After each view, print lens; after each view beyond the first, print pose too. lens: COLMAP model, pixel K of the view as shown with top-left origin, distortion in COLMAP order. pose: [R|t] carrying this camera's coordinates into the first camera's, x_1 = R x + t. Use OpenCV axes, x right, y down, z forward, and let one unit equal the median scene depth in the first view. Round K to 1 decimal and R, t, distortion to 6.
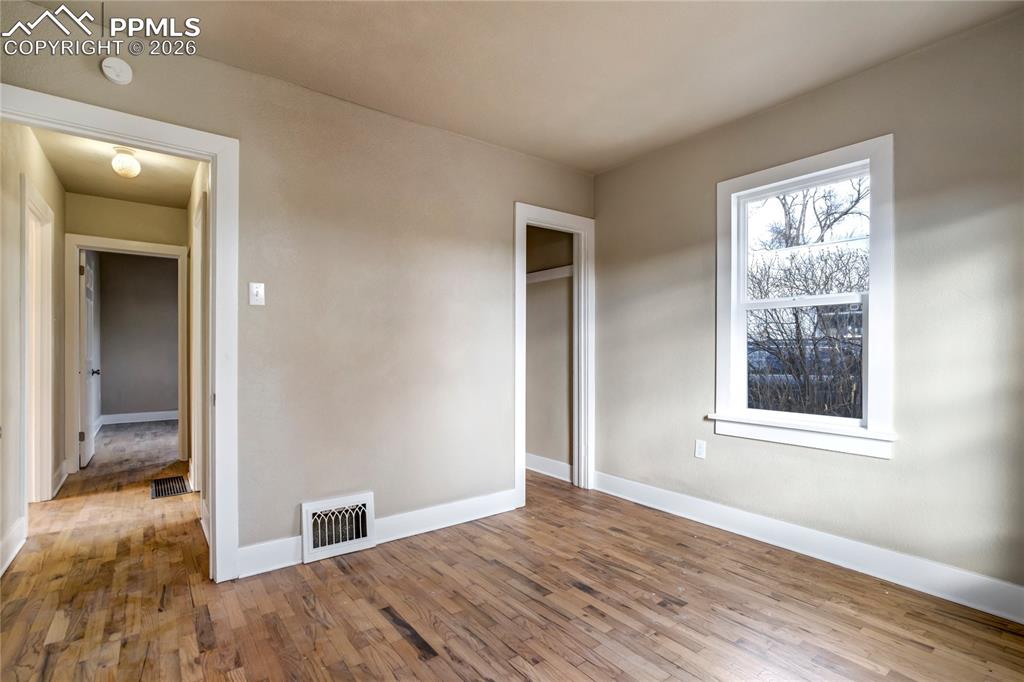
lens RADIAL K [[478.3, 0, 518.8], [0, 478.3, 352.2], [0, 0, 1]] dist [-0.040763, 0.021841]
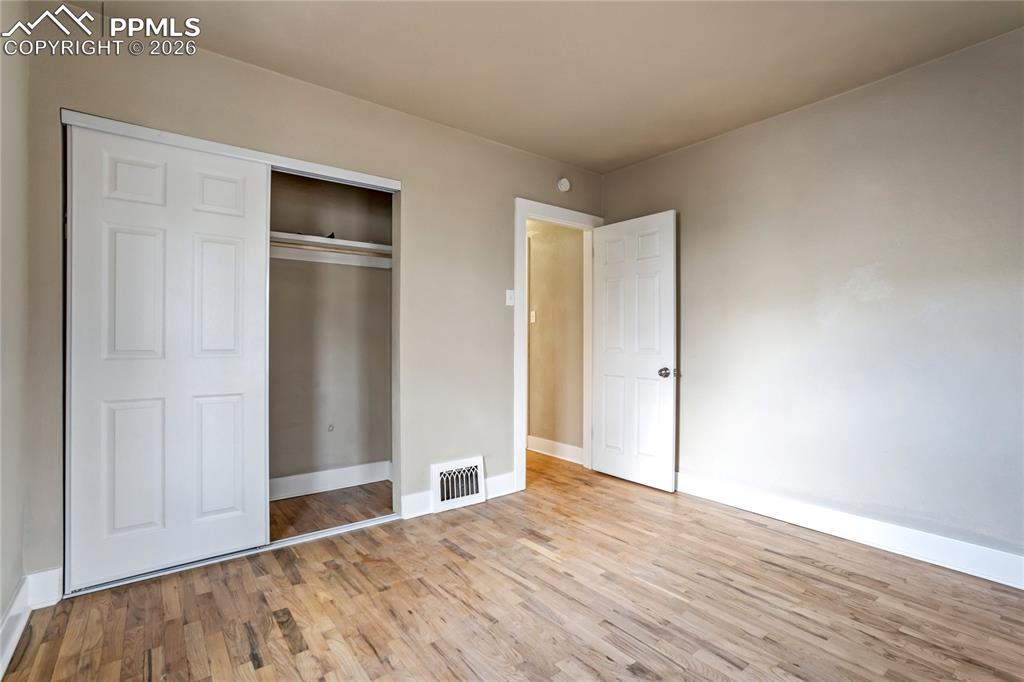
lens RADIAL K [[479.2, 0, 512.0], [0, 479.2, 341.0], [0, 0, 1]] dist [-0.037033, 0.021944]
pose [[-0.999932, -0.000948, 0.011653, -0.703663], [-0.000834, 0.999952, 0.009800, -0.010401], [-0.011662, 0.009790, -0.999884, 1.722049]]
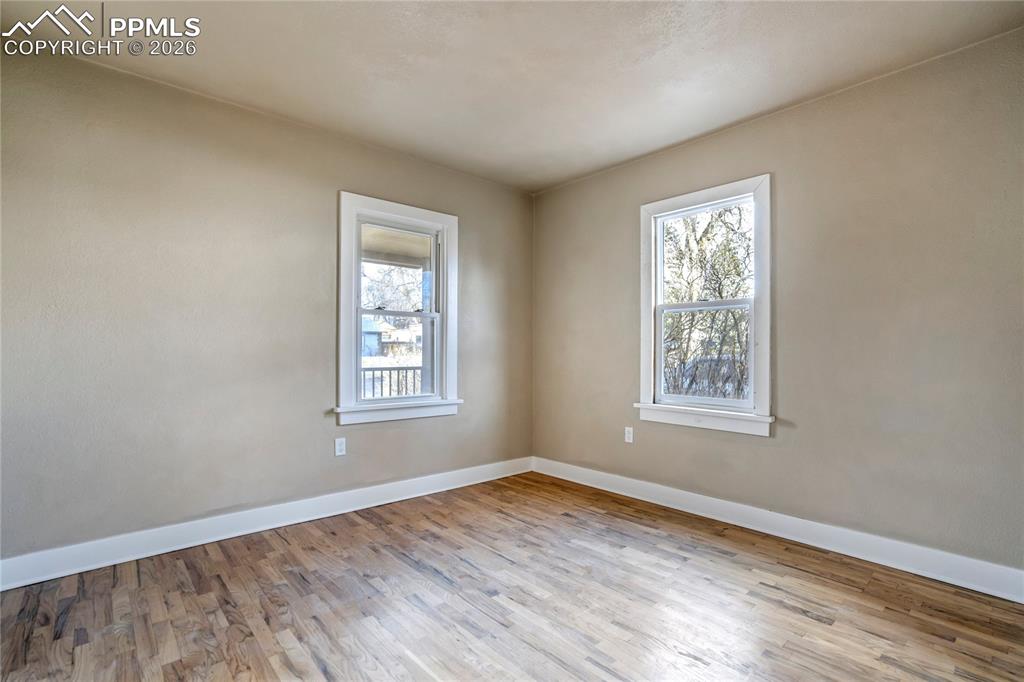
lens RADIAL K [[478.3, 0, 518.8], [0, 478.3, 352.2], [0, 0, 1]] dist [-0.040763, 0.021841]
pose [[0.997587, 0.002890, 0.069368, -0.792916], [-0.002691, 0.999992, -0.002954, -0.004108], [-0.069376, 0.002760, 0.997587, 0.954728]]
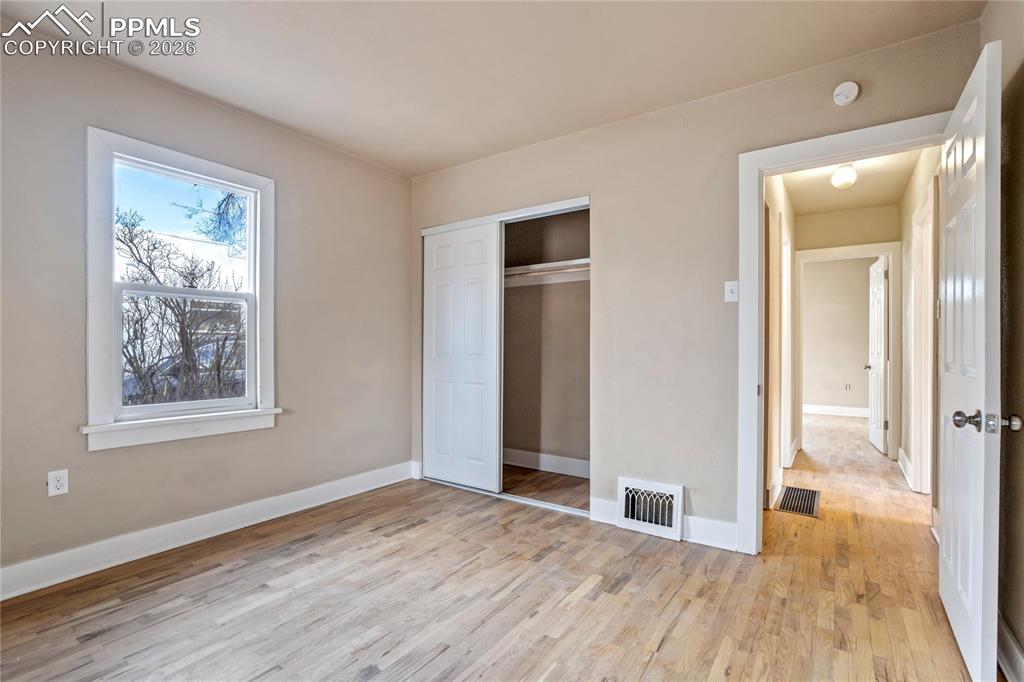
lens RADIAL K [[470.1, 0, 514.5], [0, 470.1, 349.9], [0, 0, 1]] dist [-0.038688, 0.021268]
pose [[-0.289245, -0.005676, 0.957238, -1.123019], [0.005529, 0.999956, 0.007599, -0.006902], [-0.957239, 0.007490, -0.289201, 1.392916]]
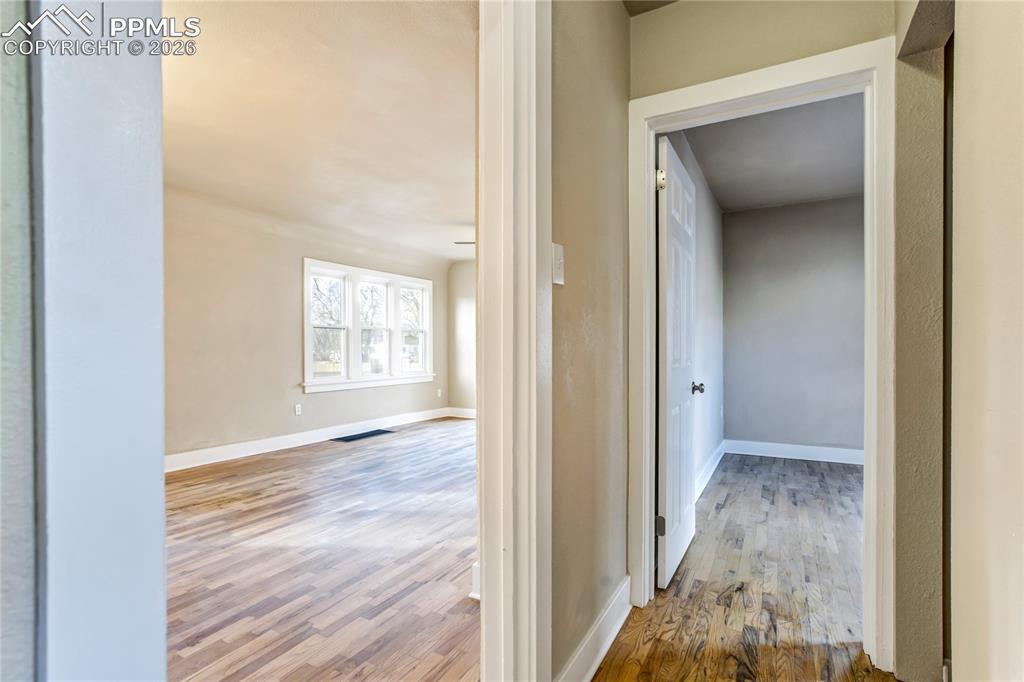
lens RADIAL K [[479.2, 0, 512.0], [0, 479.2, 341.0], [0, 0, 1]] dist [-0.037033, 0.021944]
pose [[0.377518, -0.010000, -0.925948, -0.481252], [-0.011992, 0.999805, -0.015687, -0.000228], [0.925925, 0.017026, 0.377324, 0.603722]]
